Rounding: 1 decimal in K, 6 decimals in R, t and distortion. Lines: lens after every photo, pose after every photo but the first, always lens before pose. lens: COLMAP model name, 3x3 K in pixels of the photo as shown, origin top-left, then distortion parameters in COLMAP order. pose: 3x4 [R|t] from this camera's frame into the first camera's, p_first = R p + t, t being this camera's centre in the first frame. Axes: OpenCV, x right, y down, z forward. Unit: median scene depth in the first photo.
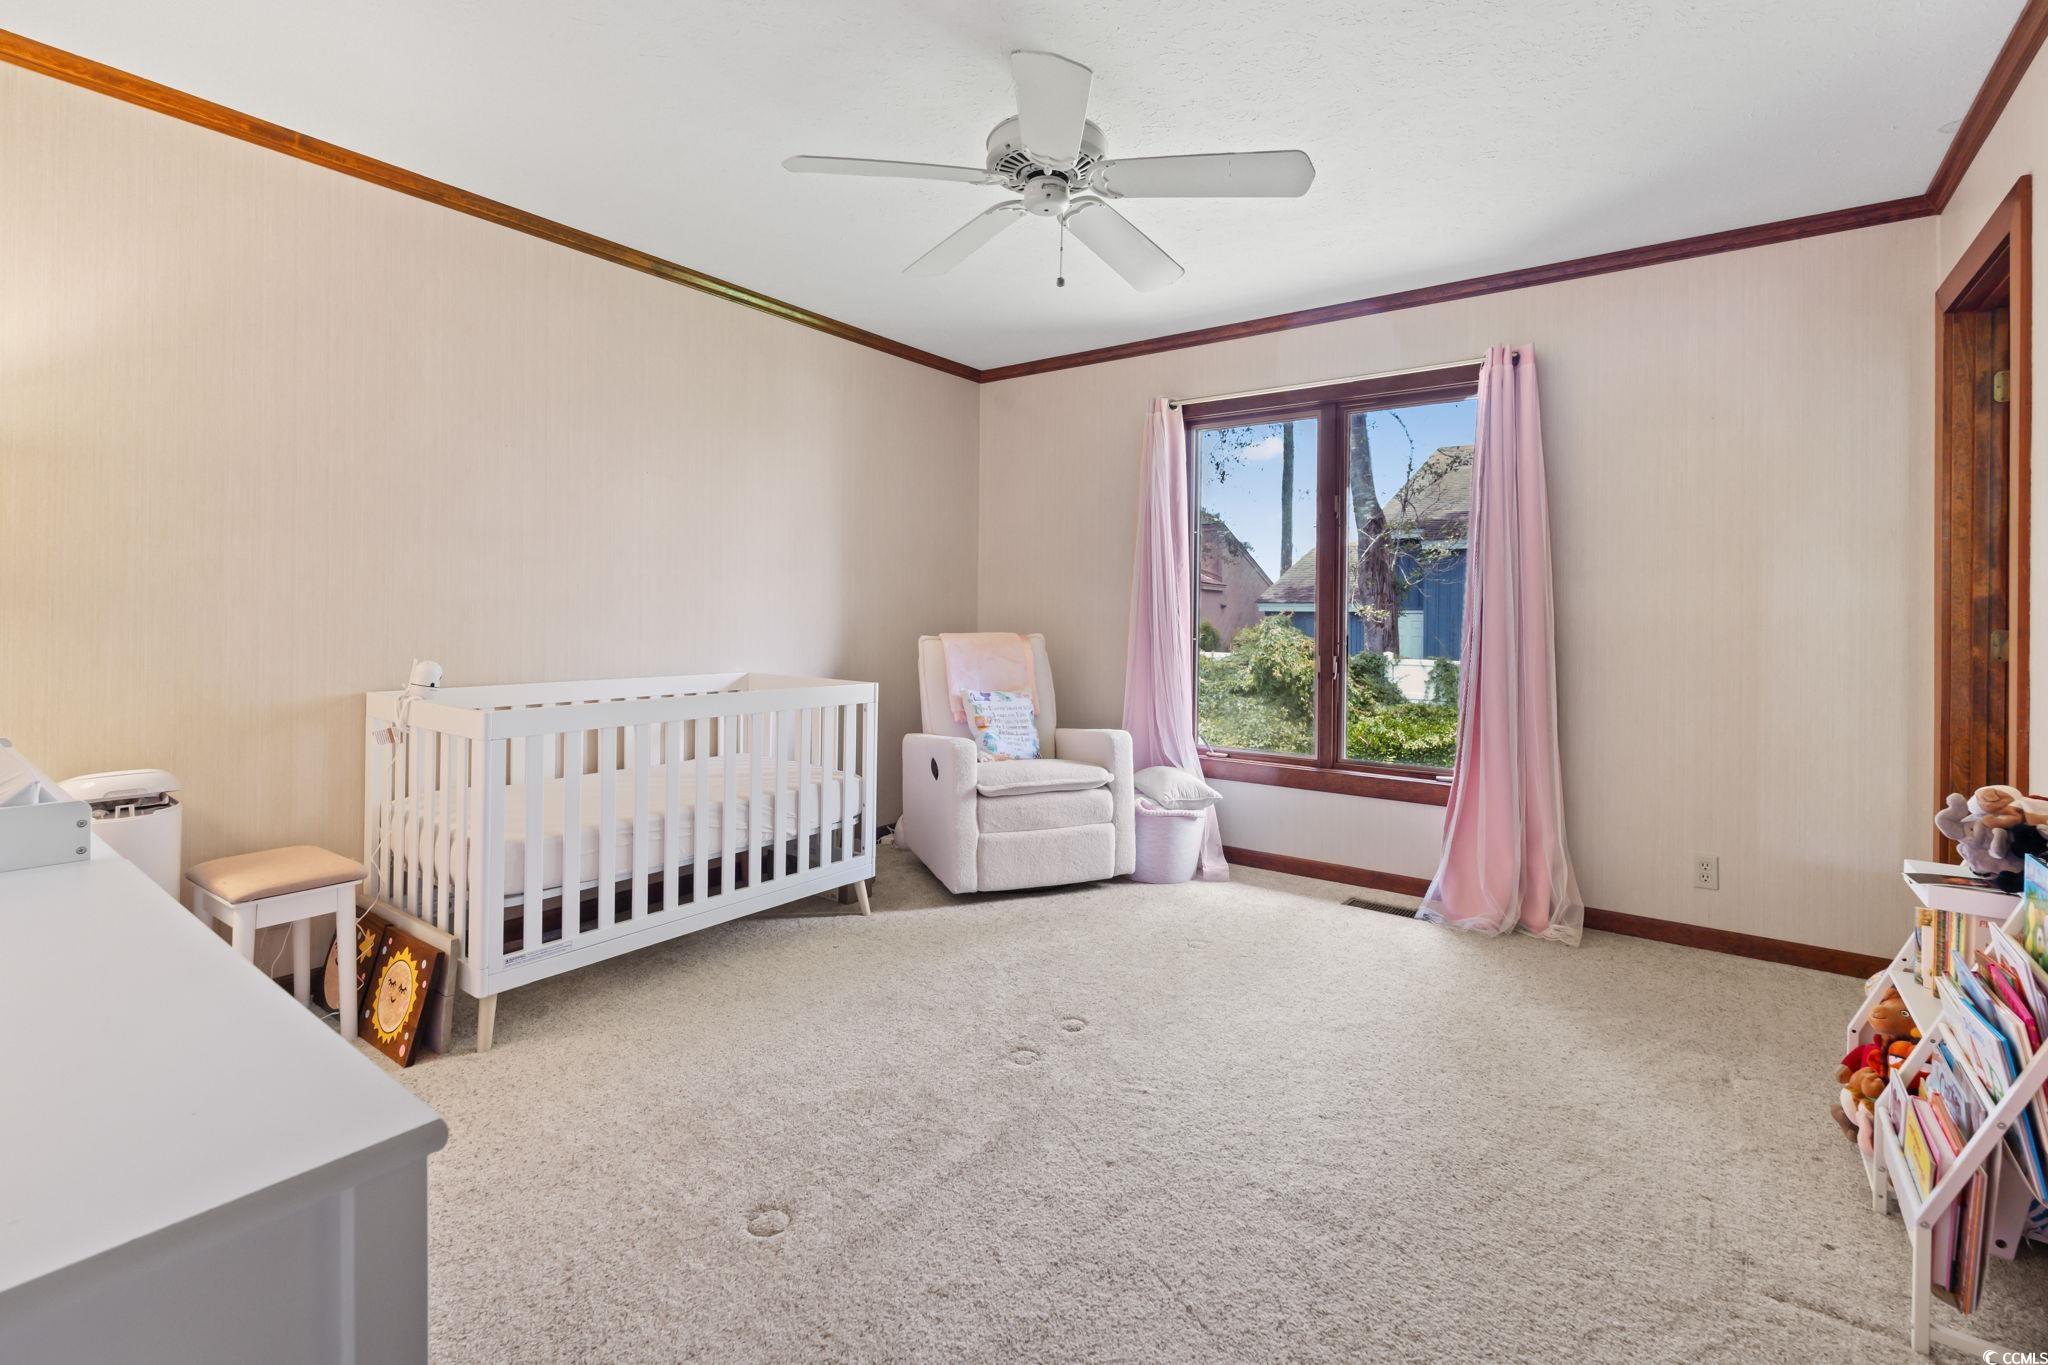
lens RADIAL K [[925.0, 0, 1029.7], [0, 925.0, 603.1], [0, 0, 1]] dist [-0.001270, -0.000127]
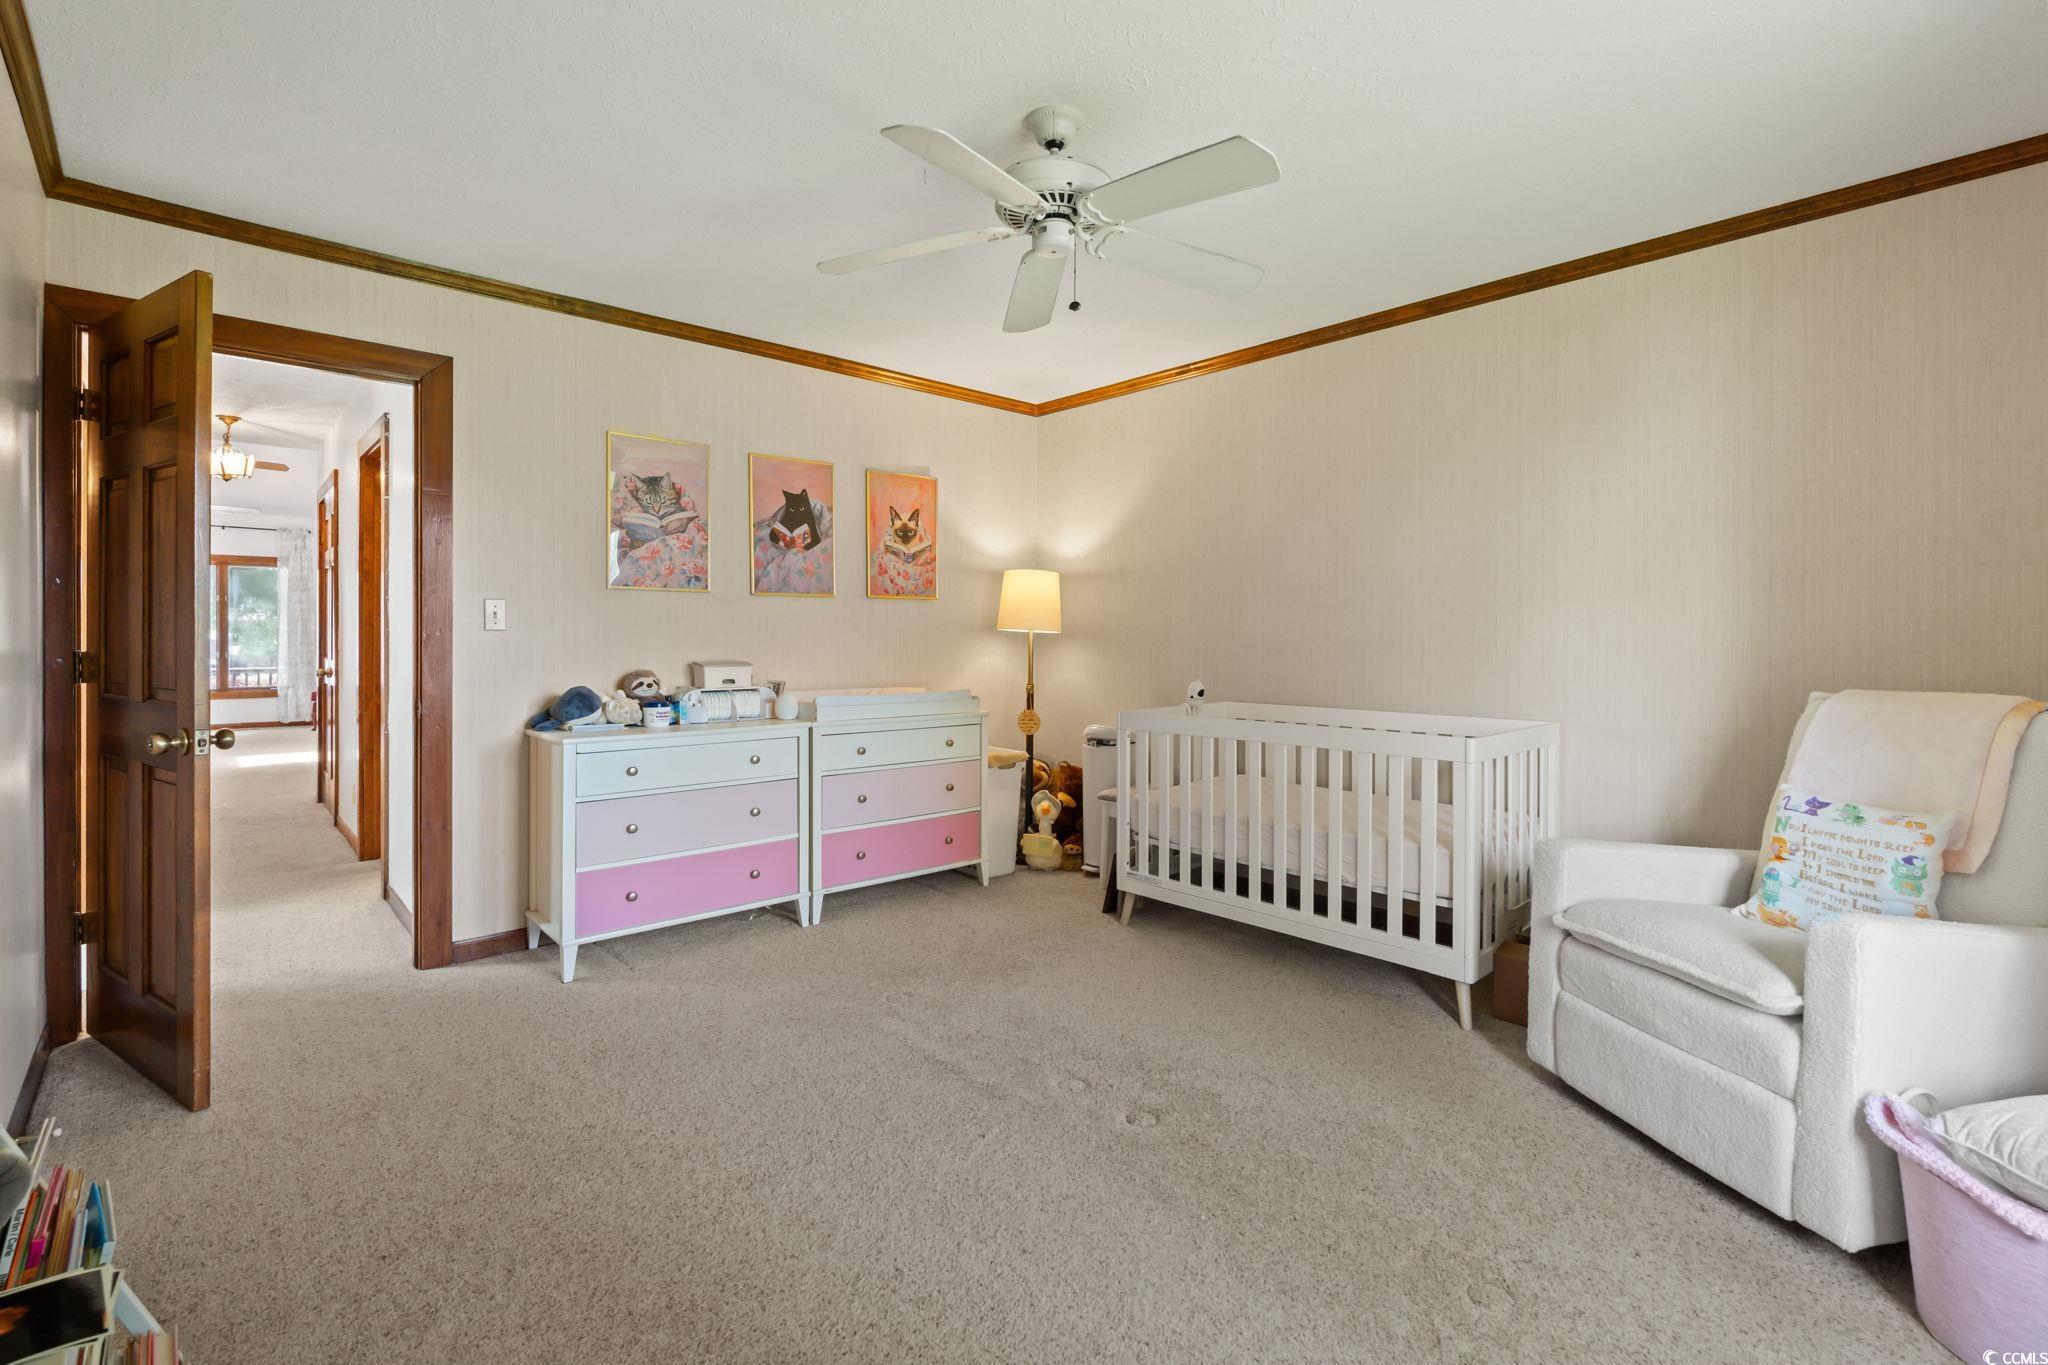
lens RADIAL K [[916.6, 0, 1021.9], [0, 916.6, 631.0], [0, 0, 1]] dist [-0.002874, -0.000502]
pose [[-0.203767, -0.017752, -0.978858, 0.732414], [0.009401, 0.999754, -0.020088, 0.006198], [0.978974, -0.013296, -0.203550, 0.846280]]
